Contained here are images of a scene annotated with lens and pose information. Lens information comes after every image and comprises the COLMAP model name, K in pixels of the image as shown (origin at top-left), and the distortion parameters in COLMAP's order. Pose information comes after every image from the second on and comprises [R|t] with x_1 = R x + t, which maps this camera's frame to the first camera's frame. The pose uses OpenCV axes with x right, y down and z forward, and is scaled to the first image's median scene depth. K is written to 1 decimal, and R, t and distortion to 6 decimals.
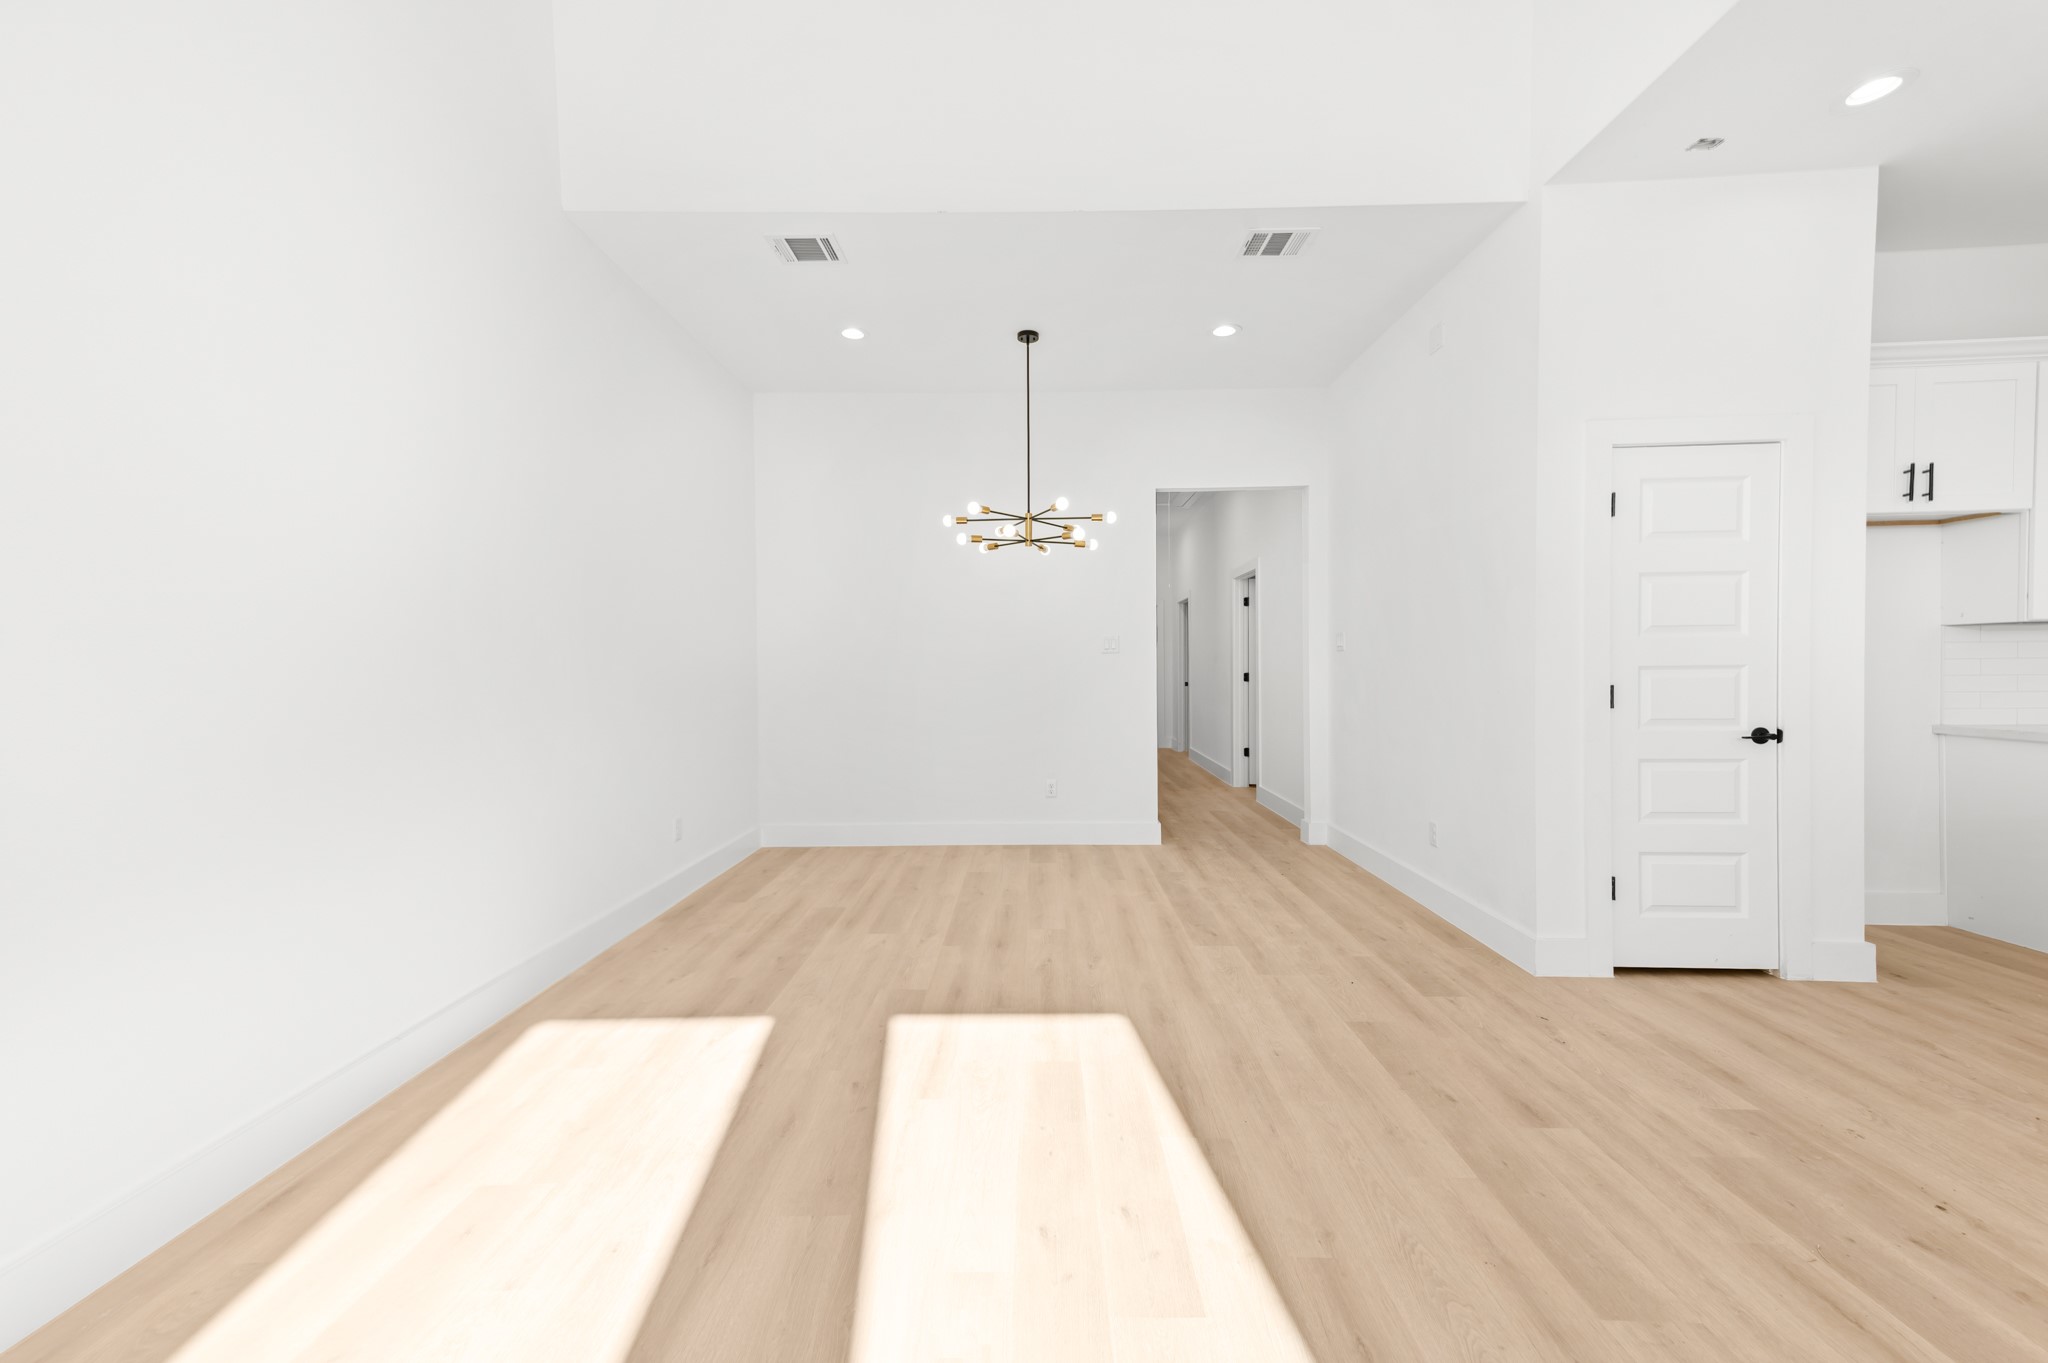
lens RADIAL K [[811.8, 0, 984.0], [0, 811.8, 674.3], [0, 0, 1]] dist [0.029667, -0.000072]
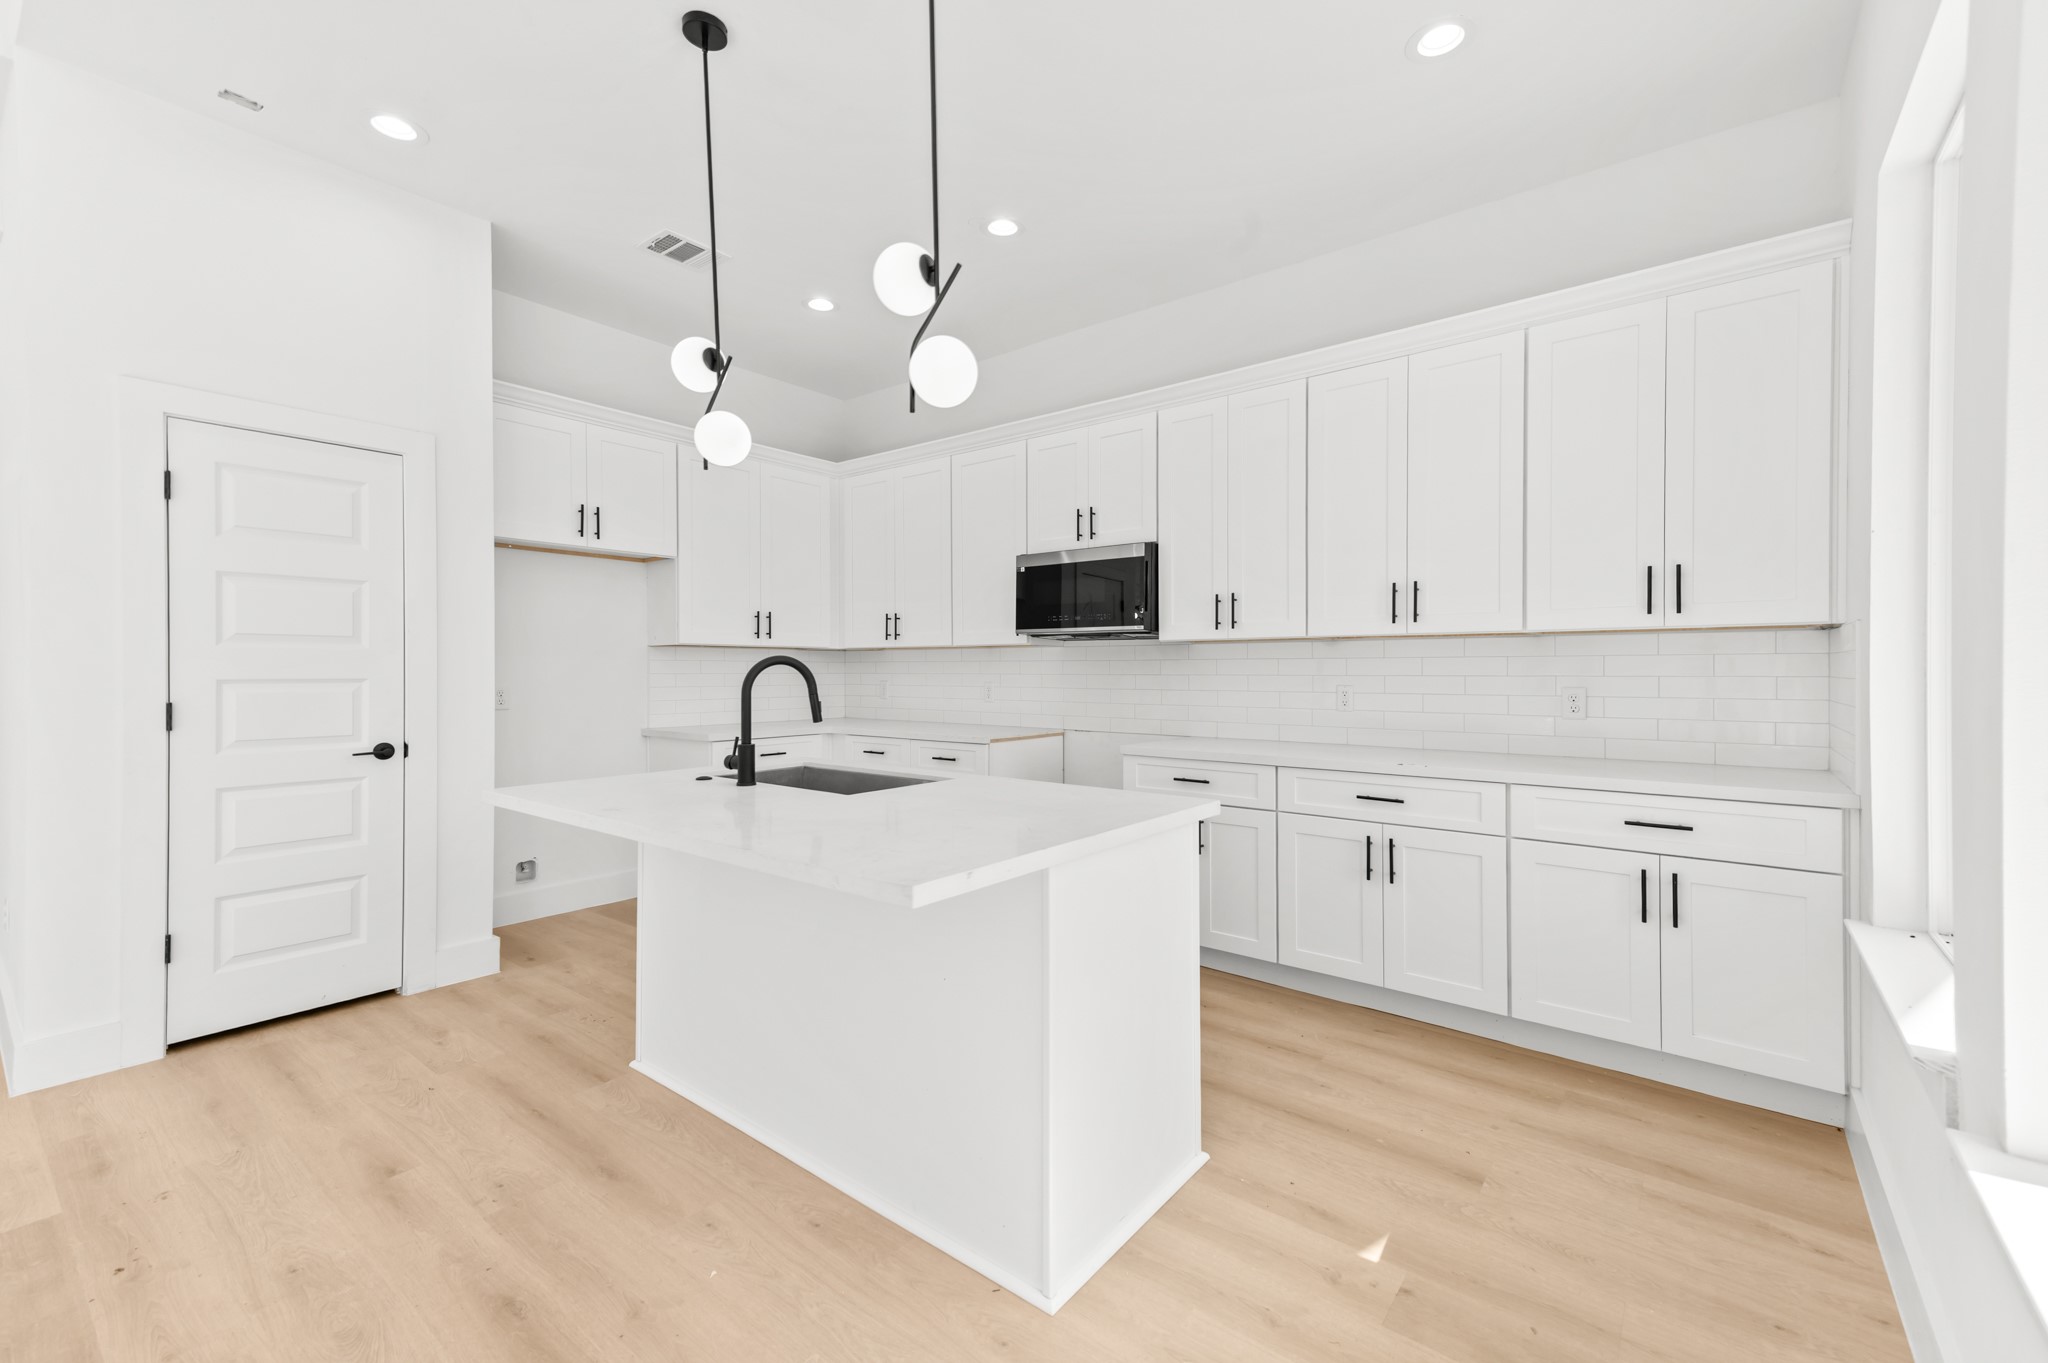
lens RADIAL K [[868.4, 0, 1058.8], [0, 868.4, 667.9], [0, 0, 1]] dist [0.019088, 0.000048]
pose [[0.576721, 0.011447, 0.816861, 0.548069], [0.004941, 0.999835, -0.017499, -0.002093], [-0.816926, 0.014129, 0.576569, -0.241226]]
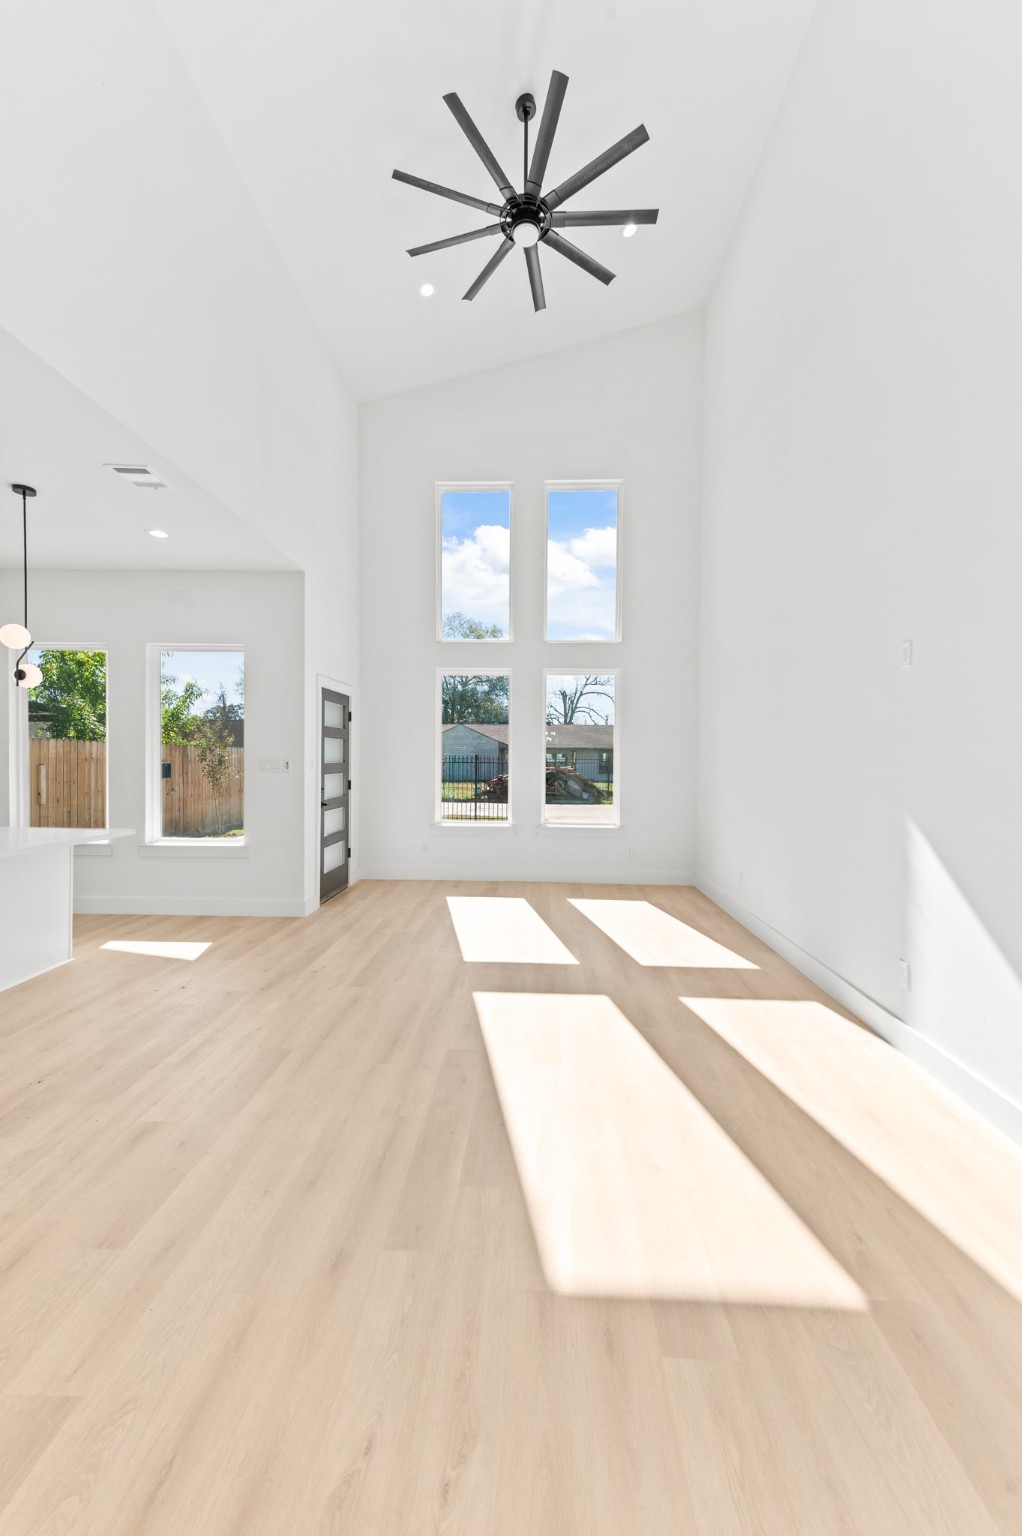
lens RADIAL K [[606.0, 0, 487.7], [0, 606.0, 763.4], [0, 0, 1]] dist [0.002522, 0.000140]
pose [[-0.999830, 0.001907, 0.018363, 0.051975], [0.002262, 0.999810, 0.019366, -0.070760], [-0.018322, 0.019405, -0.999644, 1.408956]]
